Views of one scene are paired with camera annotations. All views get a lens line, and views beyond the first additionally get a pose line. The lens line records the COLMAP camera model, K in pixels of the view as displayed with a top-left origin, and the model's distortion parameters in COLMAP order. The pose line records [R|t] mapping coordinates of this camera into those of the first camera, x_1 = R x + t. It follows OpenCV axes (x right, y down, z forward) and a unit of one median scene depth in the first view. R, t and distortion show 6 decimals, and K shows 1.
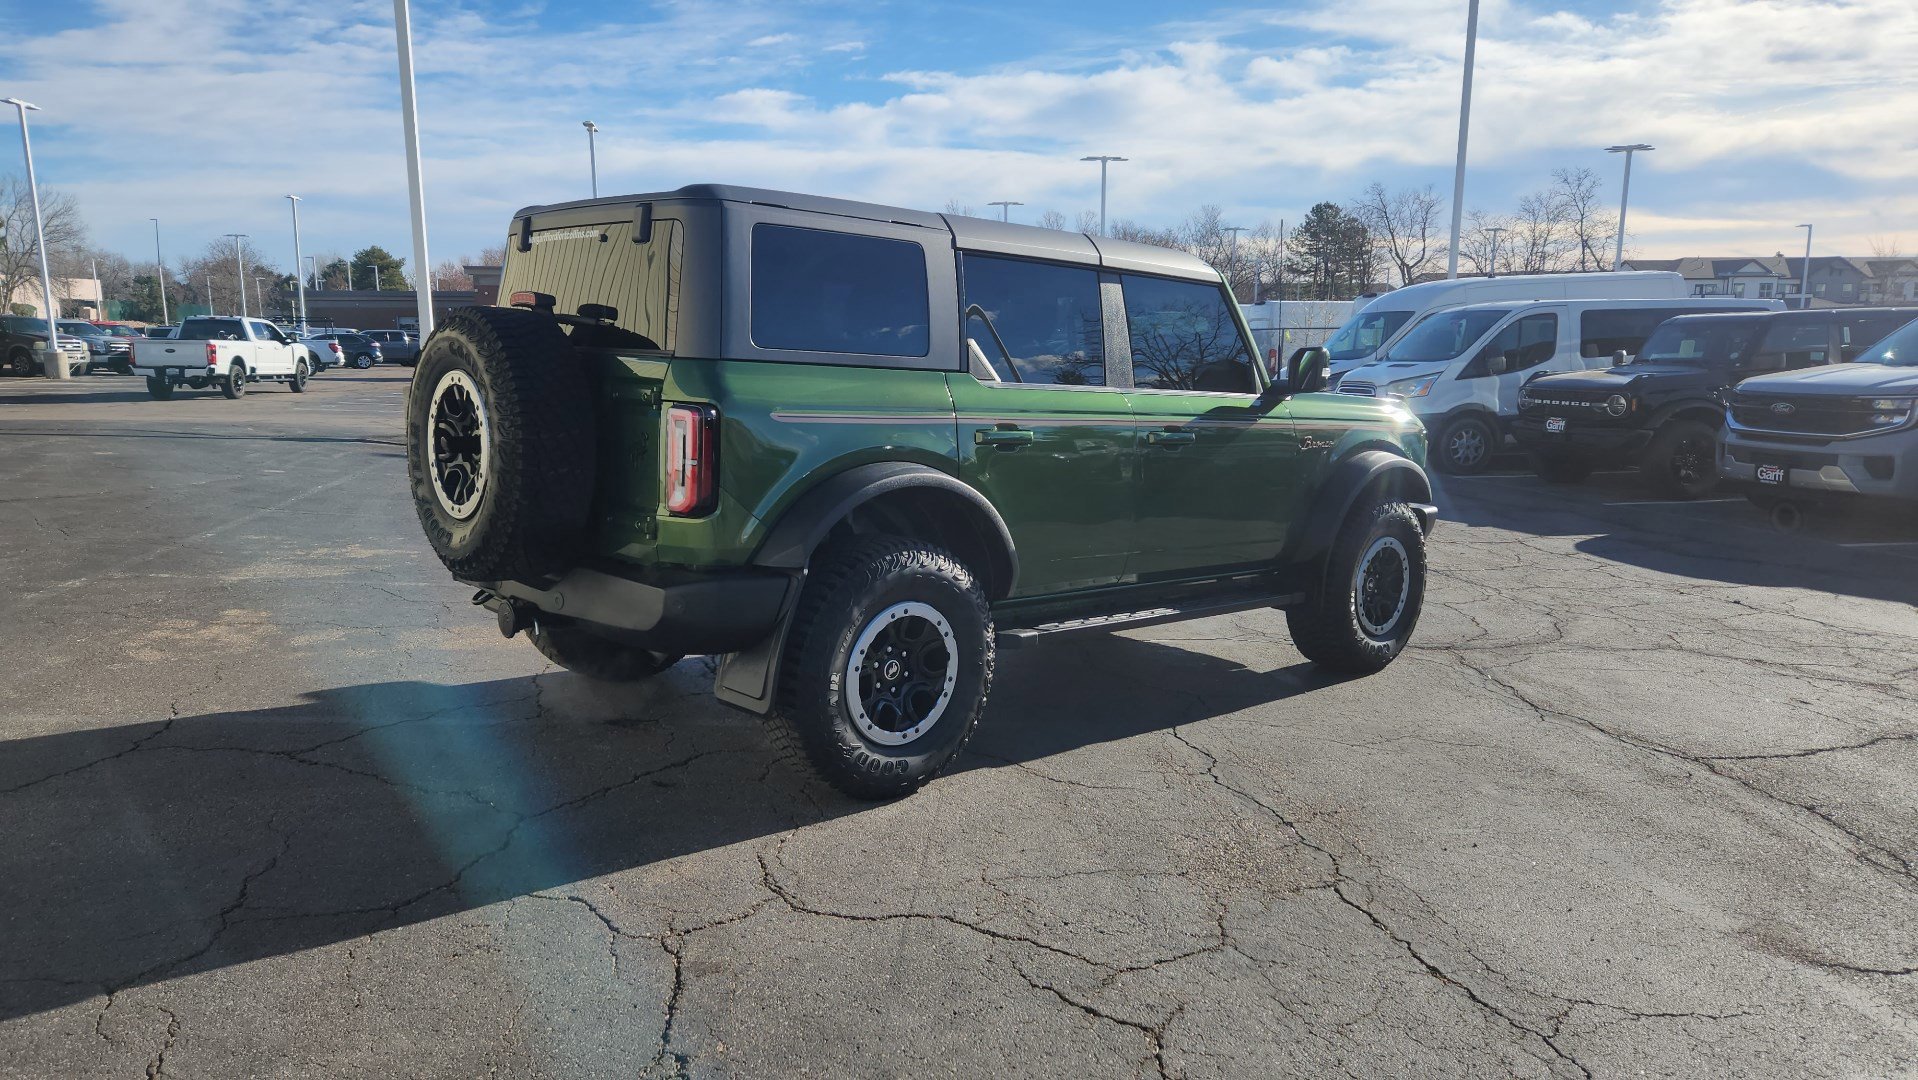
lens RADIAL K [[1285.6, 0, 917.5], [0, 1285.6, 549.5], [0, 0, 1]] dist [0.067957, -0.051339]
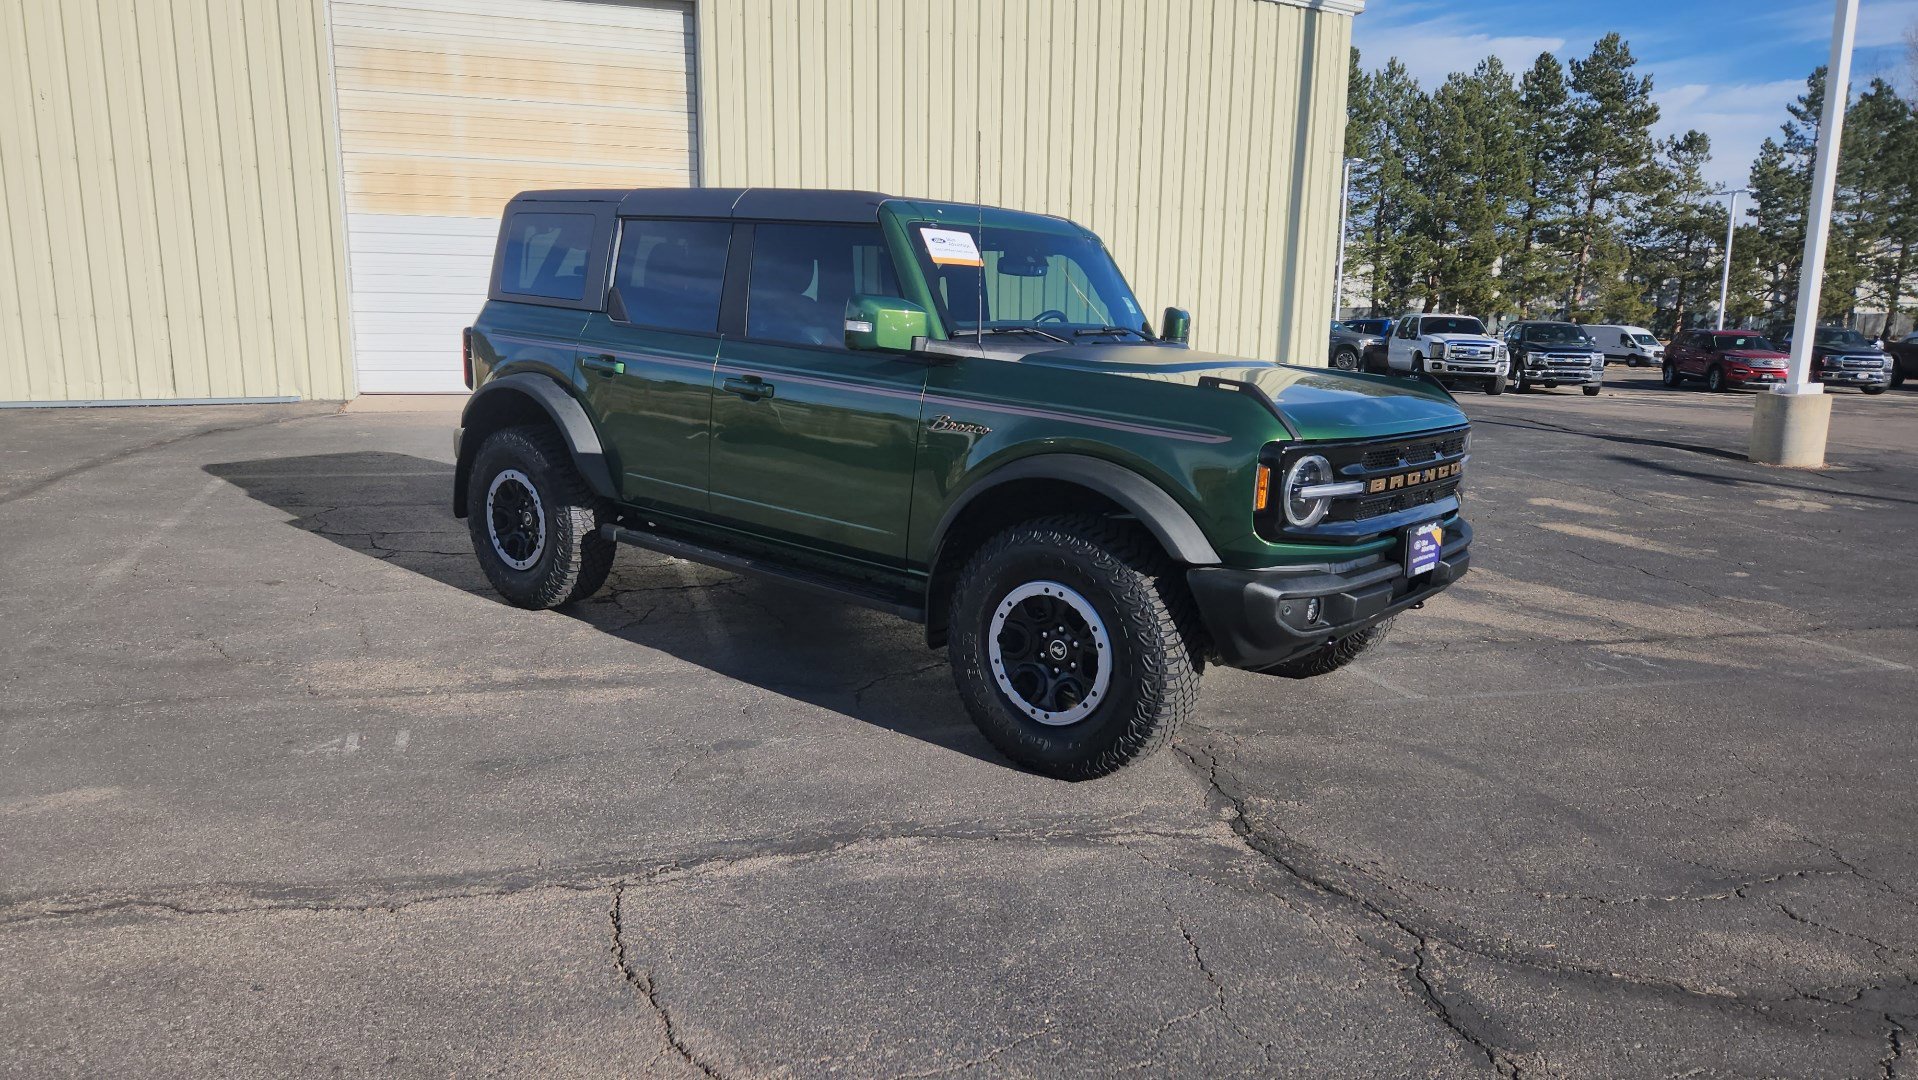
lens RADIAL K [[1276.9, 0, 926.4], [0, 1276.9, 554.6], [0, 0, 1]] dist [0.068156, -0.049709]
pose [[0.147871, 0.171766, -0.973977, 0.549136], [-0.183909, 0.972402, 0.143567, -0.058762], [0.971757, 0.157894, 0.175380, 0.449883]]
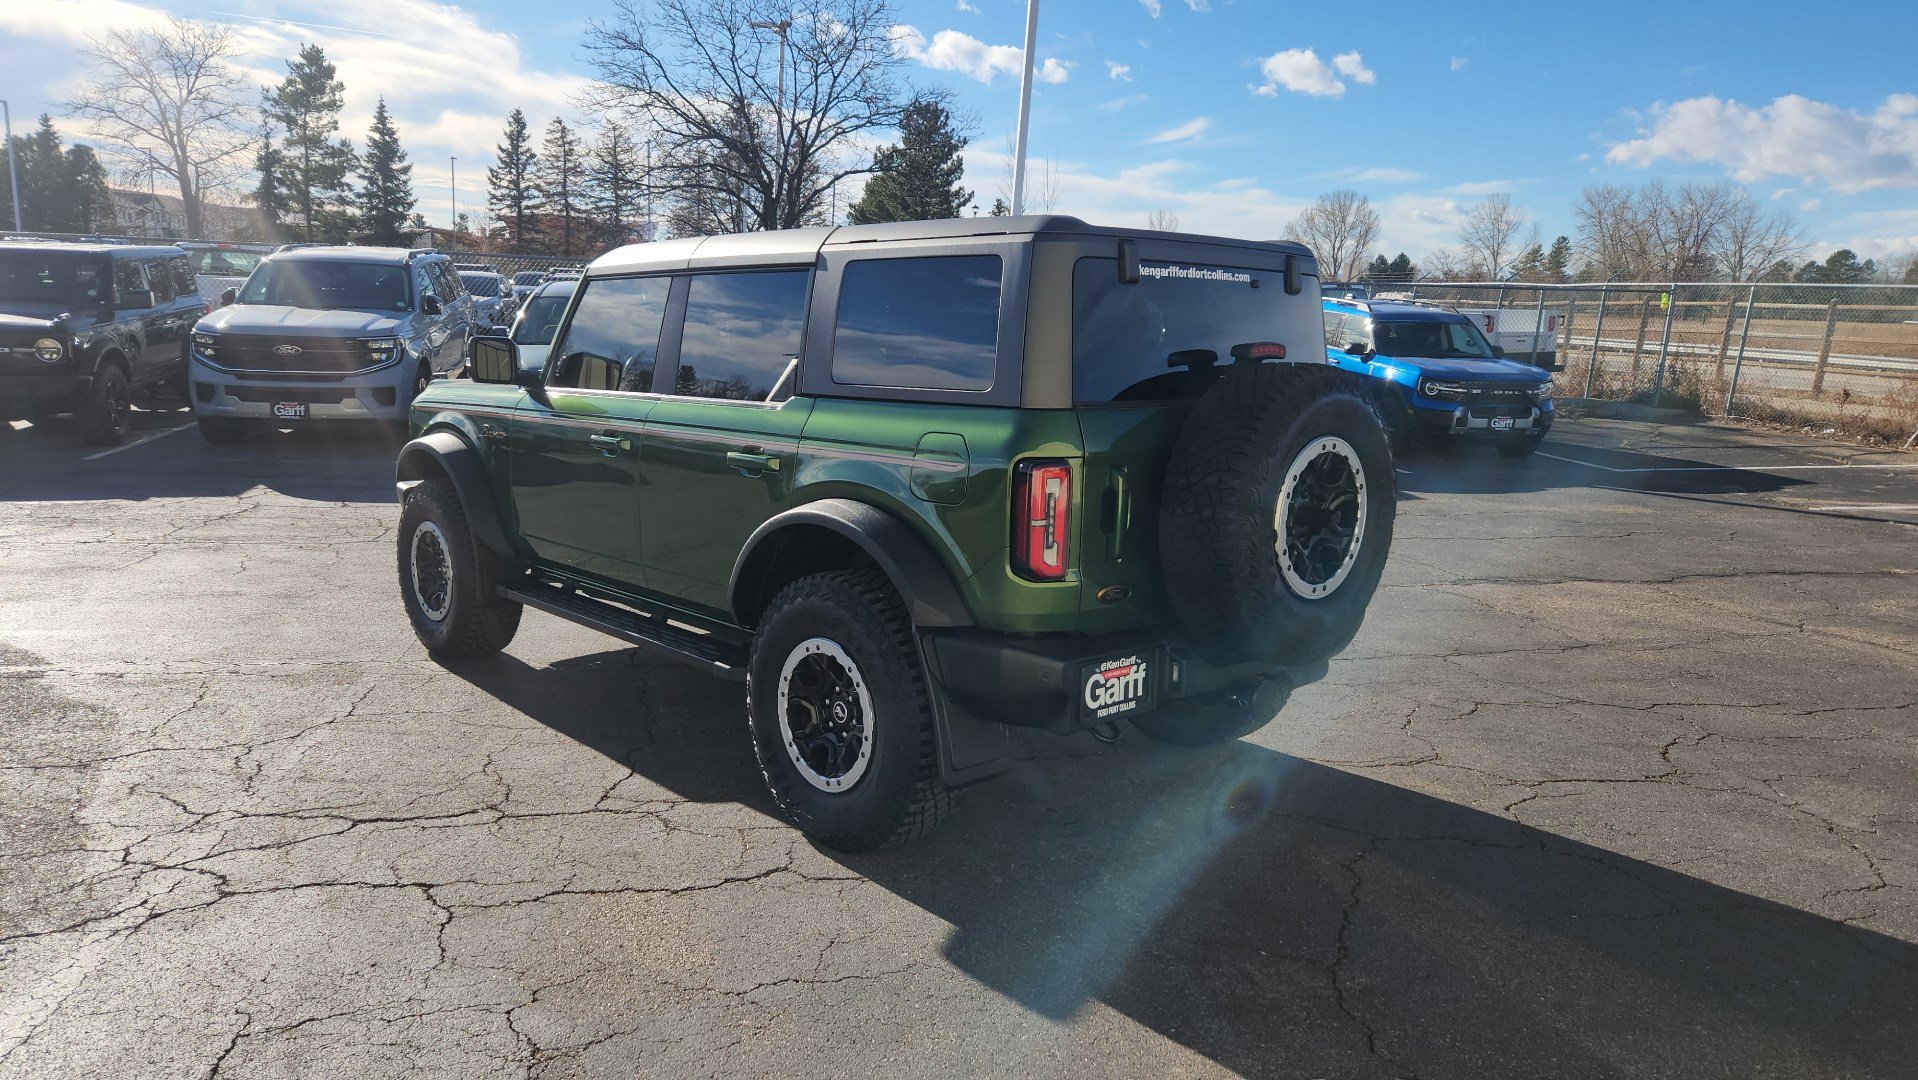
lens RADIAL K [[1271.3, 0, 933.5], [0, 1271.3, 556.7], [0, 0, 1]] dist [0.066951, -0.045896]
pose [[-0.012296, -0.210348, 0.977549, -0.454805], [0.121381, 0.970080, 0.210267, -0.101894], [-0.992530, 0.121241, 0.013604, 0.466710]]
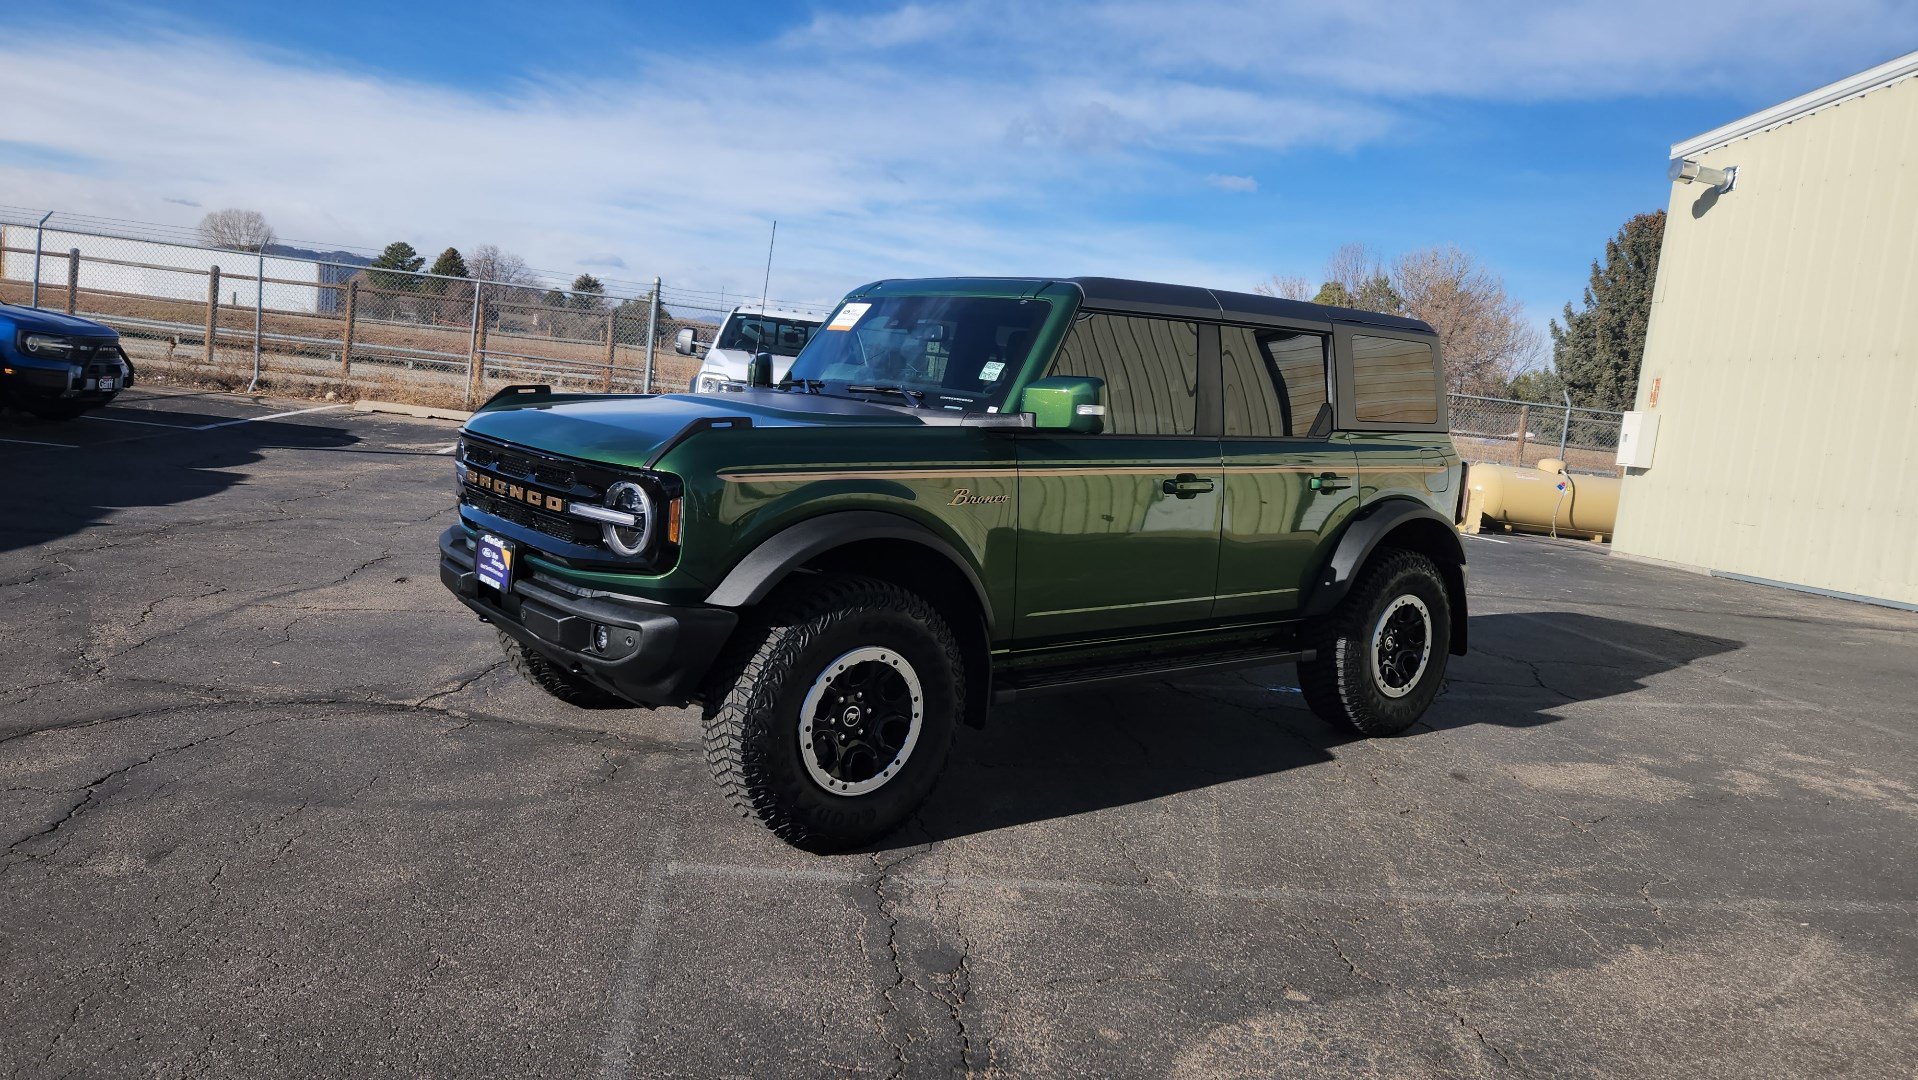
lens RADIAL K [[1276.9, 0, 912.6], [0, 1276.9, 510.4], [0, 0, 1]] dist [0.068156, -0.049709]
pose [[-0.991721, -0.119801, 0.046230, 0.057273], [-0.104215, 0.961222, 0.255327, -0.155864], [-0.075025, 0.248395, -0.965749, 1.013305]]
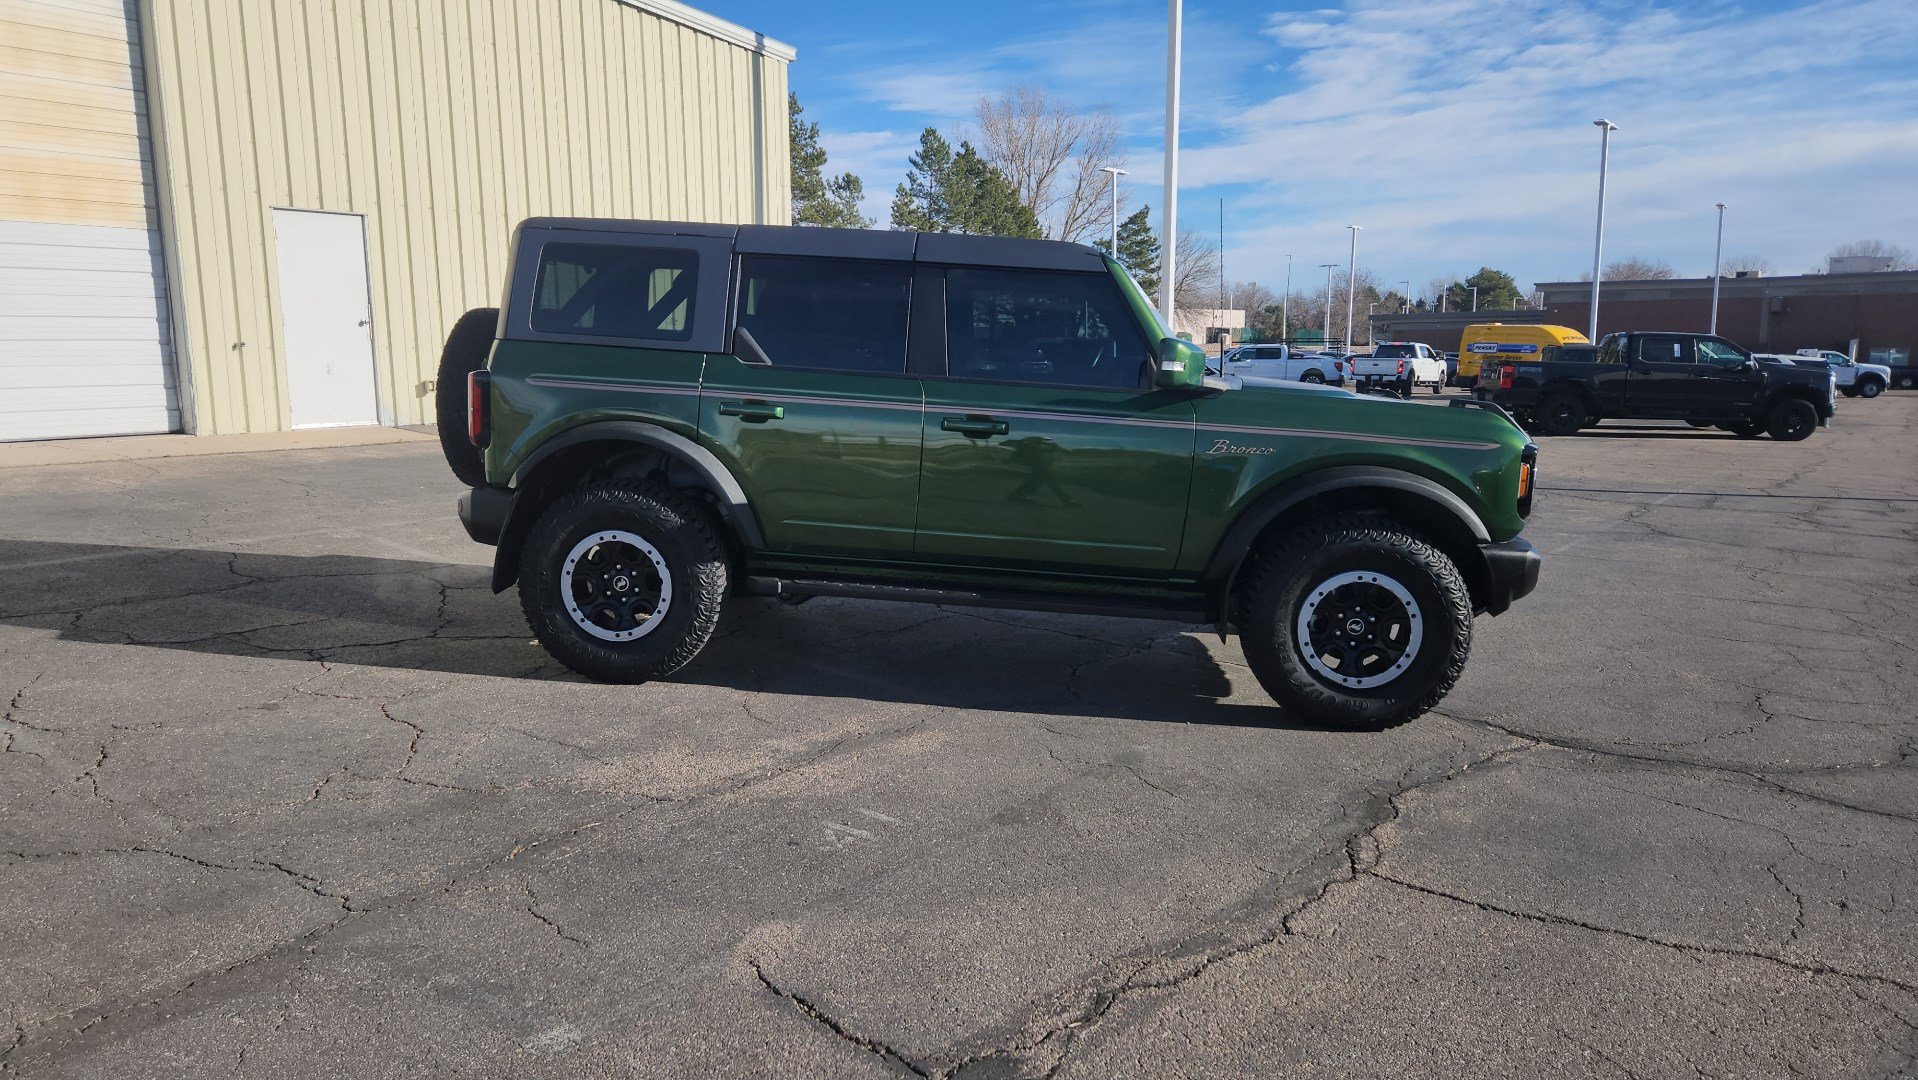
lens RADIAL K [[1276.9, 0, 907.4], [0, 1276.9, 541.7], [0, 0, 1]] dist [0.068156, -0.049709]
pose [[0.678015, 0.110653, -0.726672, 0.417731], [-0.126455, 0.991424, 0.032980, -0.010073], [0.724089, 0.069530, 0.686193, 0.122906]]
